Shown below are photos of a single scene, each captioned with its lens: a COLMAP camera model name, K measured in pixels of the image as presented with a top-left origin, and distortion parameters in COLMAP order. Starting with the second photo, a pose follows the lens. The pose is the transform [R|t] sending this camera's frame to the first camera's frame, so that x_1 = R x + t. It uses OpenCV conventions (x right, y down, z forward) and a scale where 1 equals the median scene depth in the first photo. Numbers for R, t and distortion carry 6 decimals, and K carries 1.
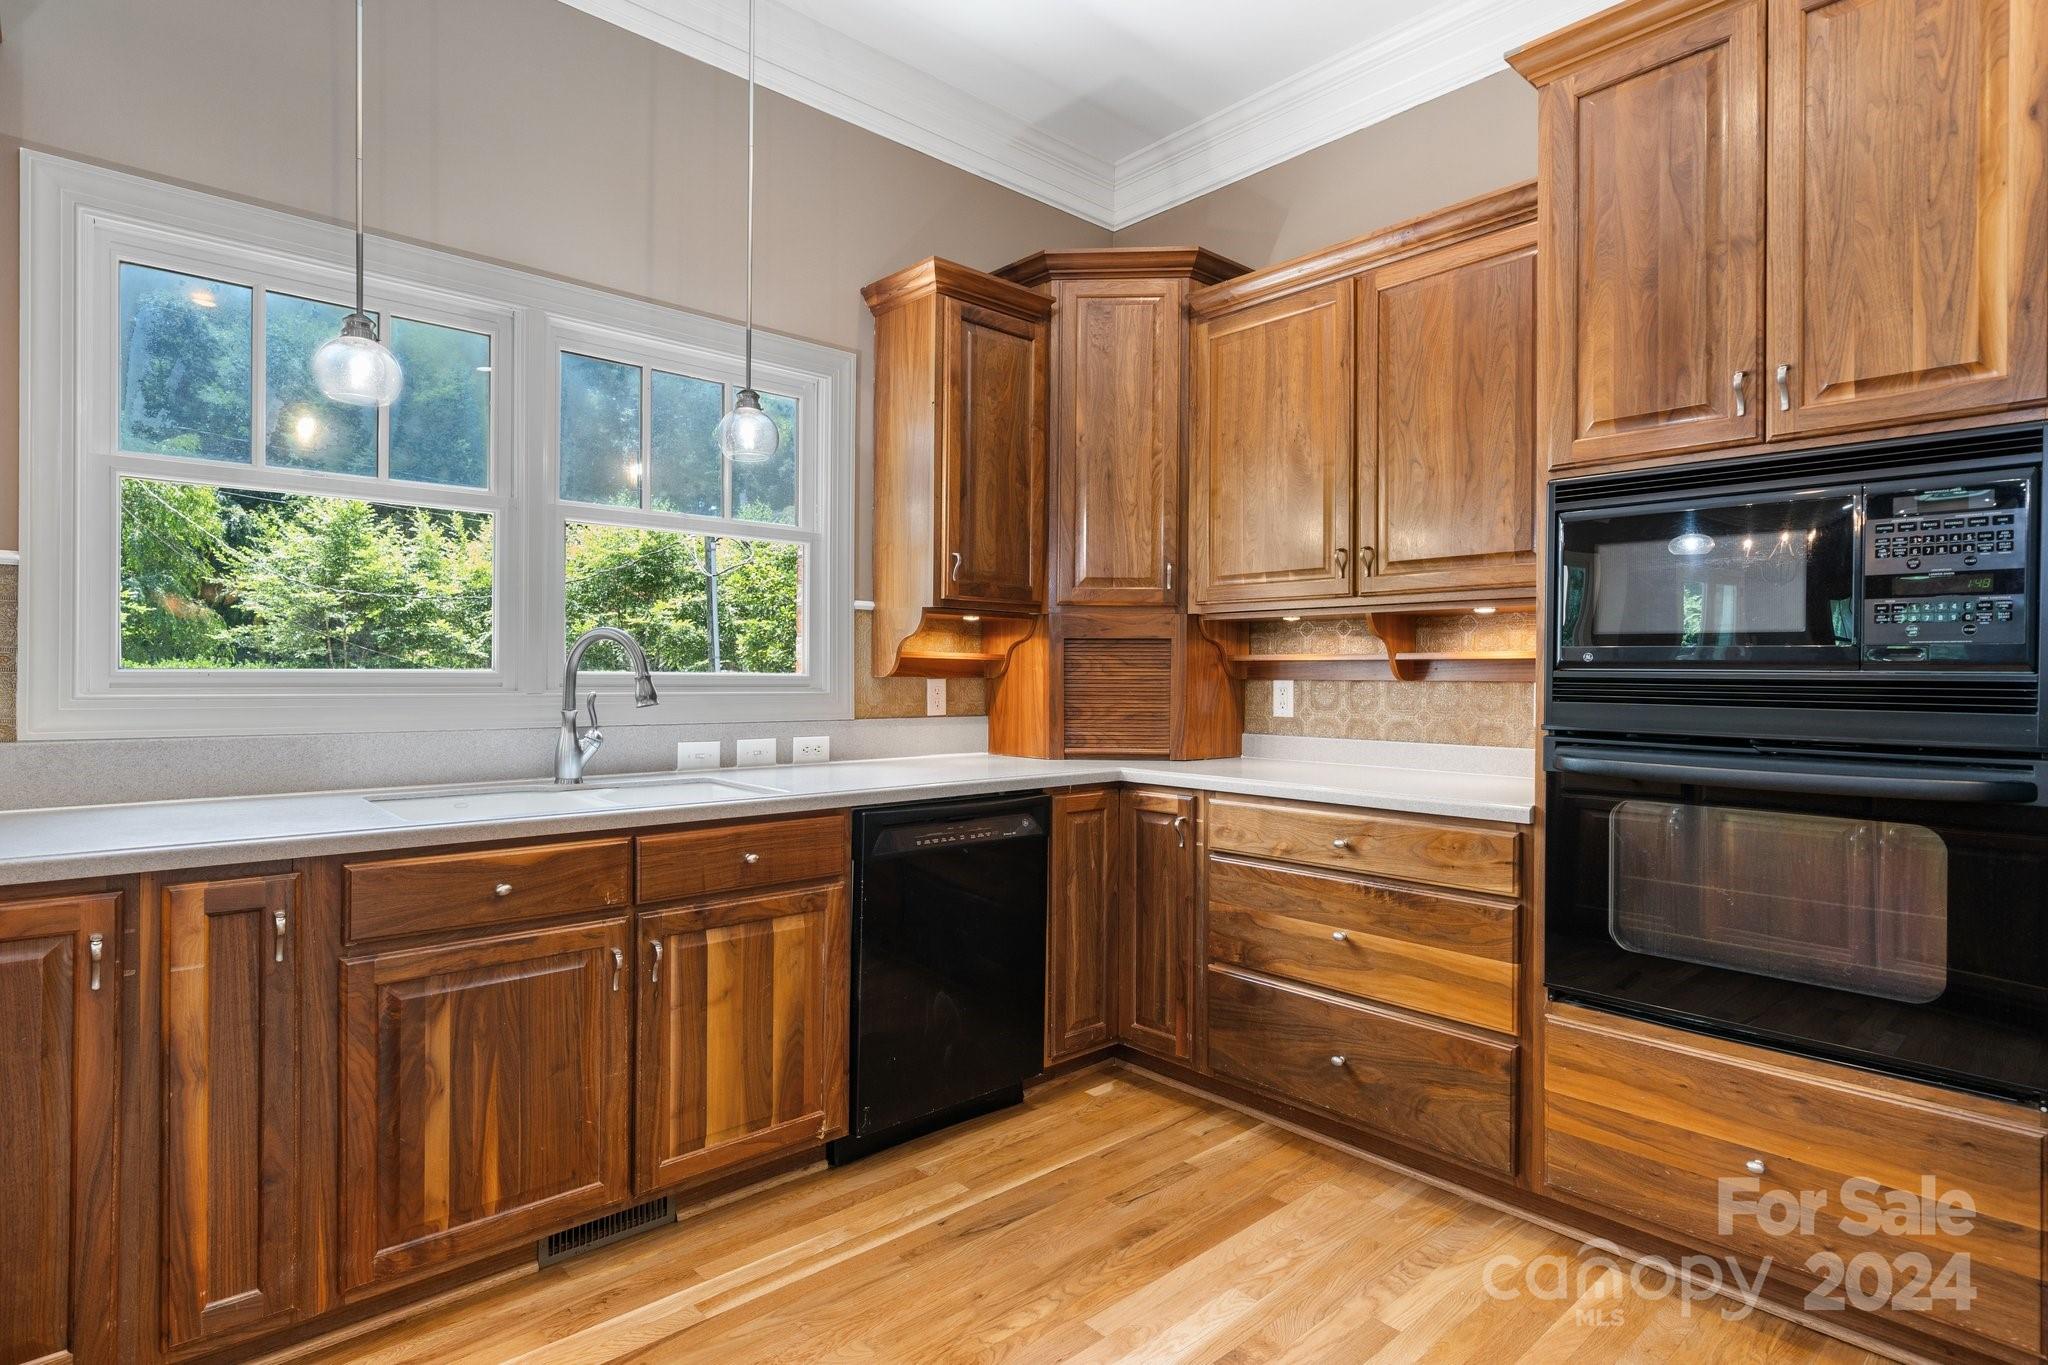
lens RADIAL K [[1047.7, 0, 1026.5], [0, 1047.7, 677.5], [0, 0, 1]] dist [-0.000338, 0.001264]
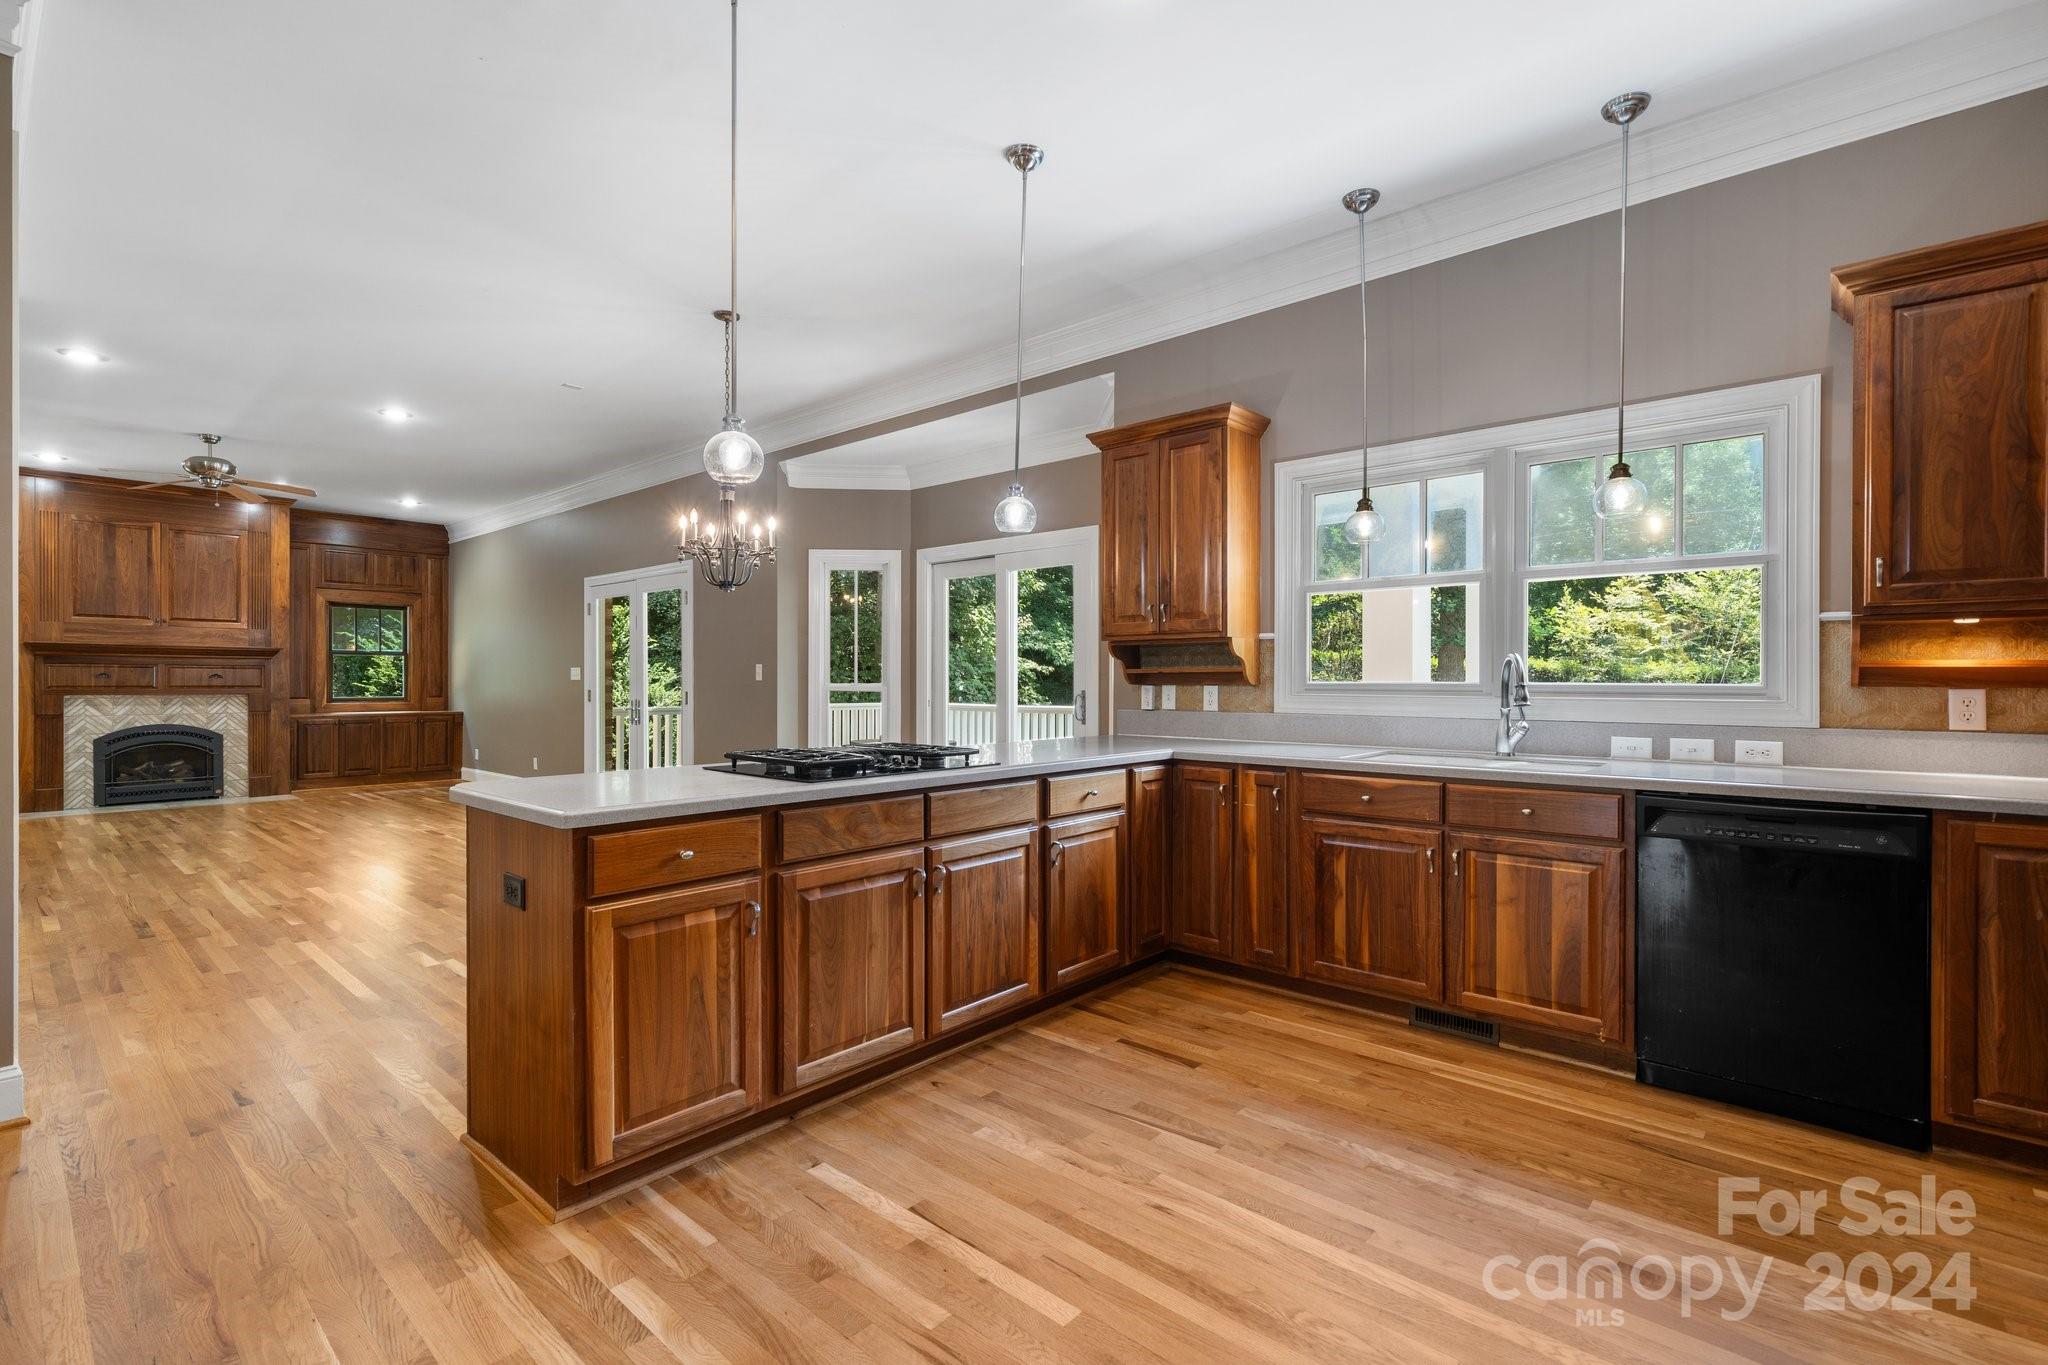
lens RADIAL K [[915.7, 0, 1011.7], [0, 915.7, 689.2], [0, 0, 1]] dist [0.000788, -0.000410]
pose [[0.109545, 0.001786, -0.993980, 0.840102], [-0.004830, 0.999988, 0.001265, 0.005871], [0.993970, 0.004662, 0.109552, 0.145875]]
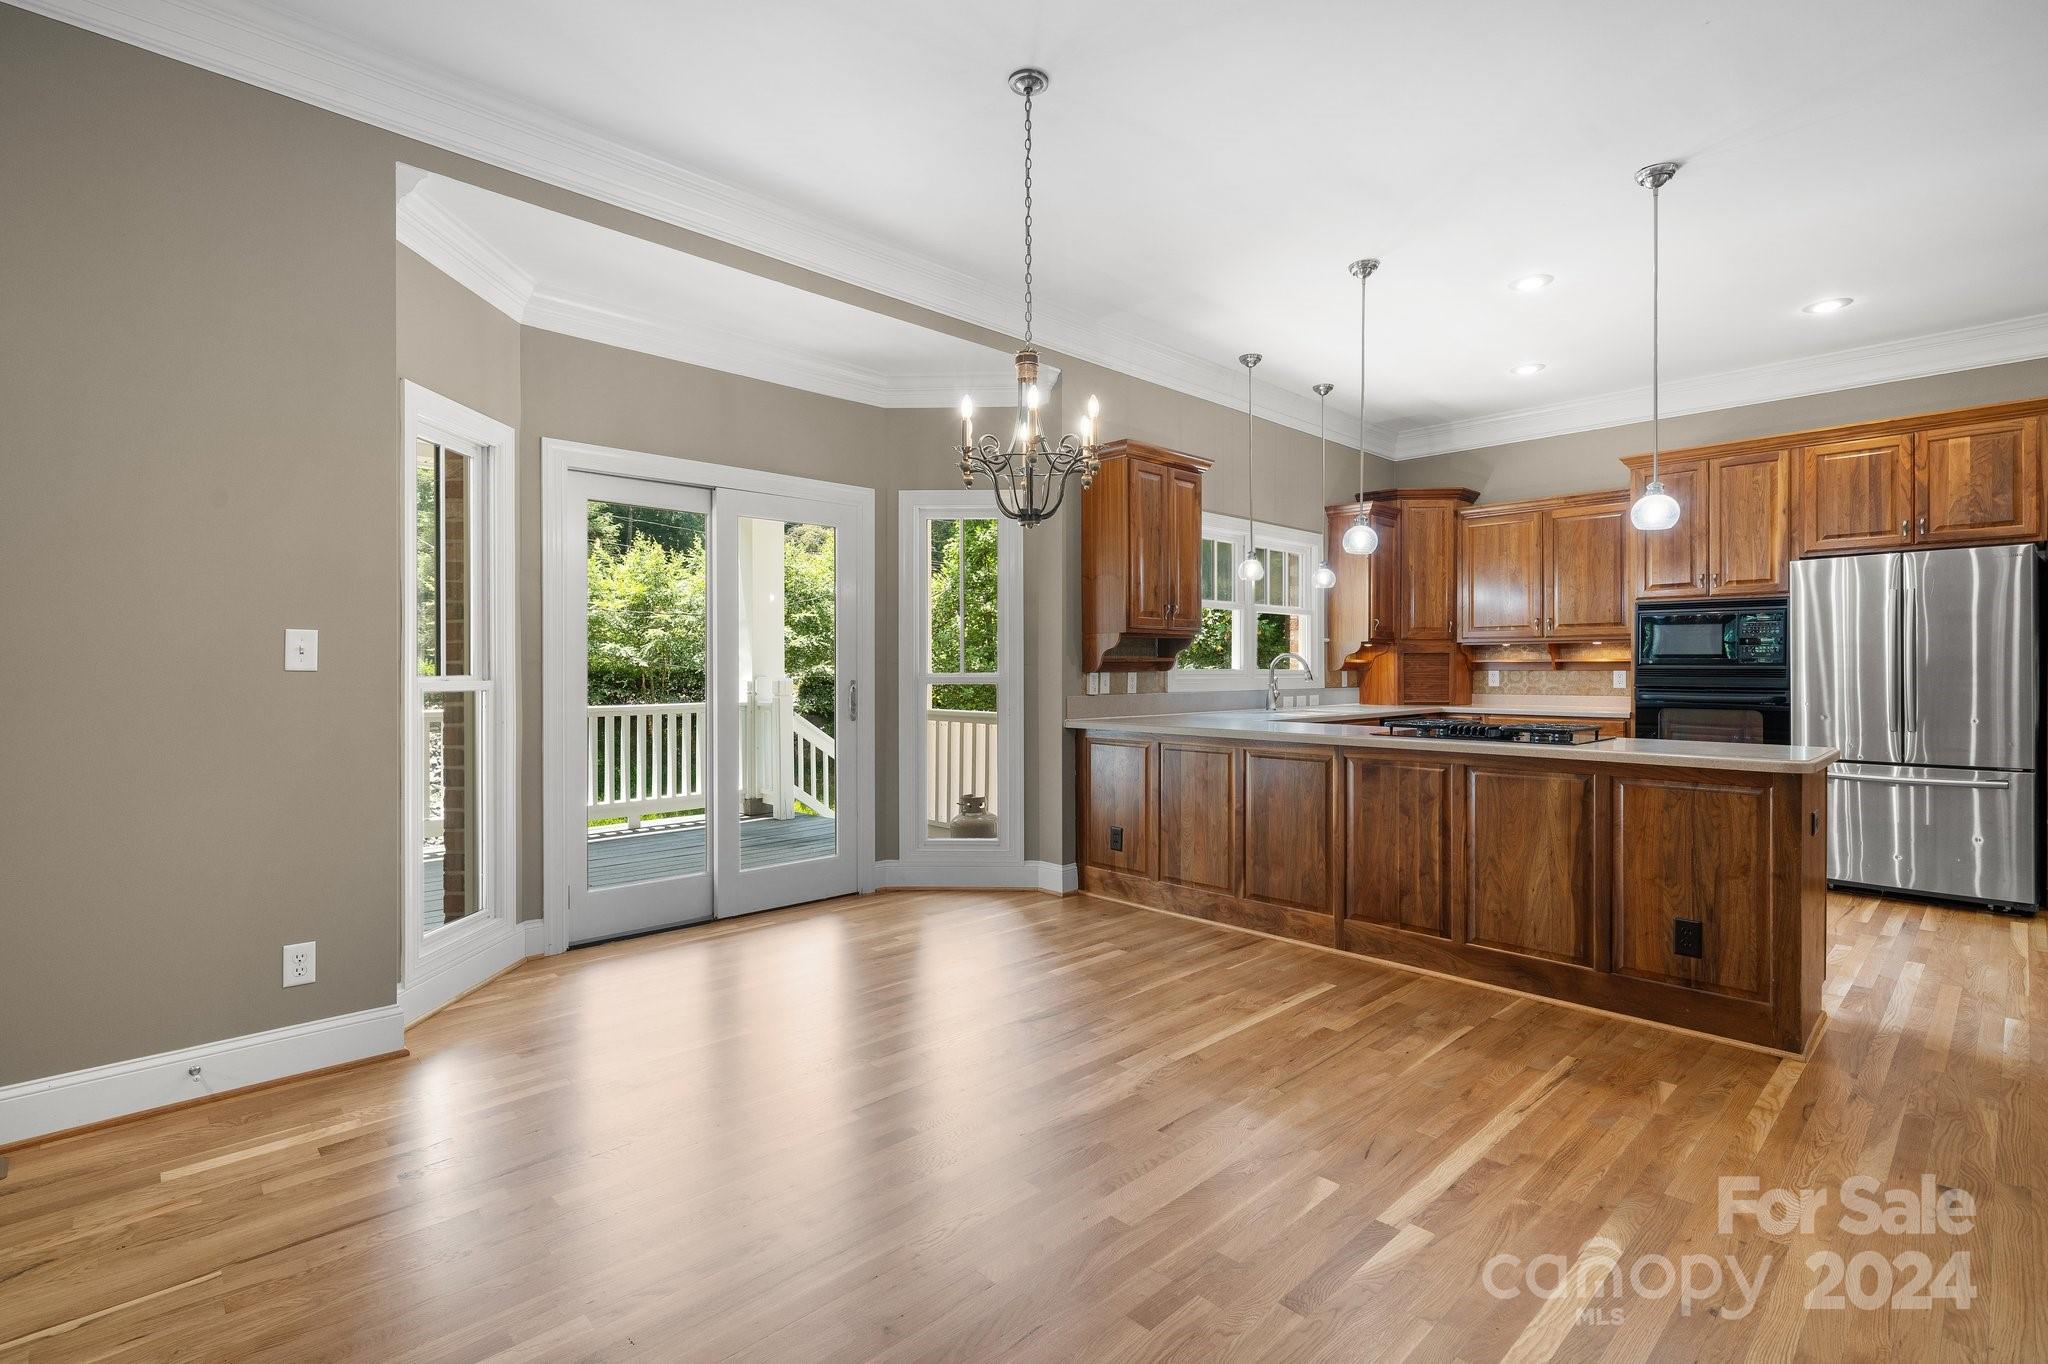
lens RADIAL K [[982.2, 0, 1007.3], [0, 982.2, 669.9], [0, 0, 1]] dist [0.005683, -0.000746]
pose [[0.999425, -0.007636, 0.033036, -1.249082], [0.007696, 0.999969, -0.001675, -0.004609], [-0.033022, 0.001928, 0.999453, -1.572322]]
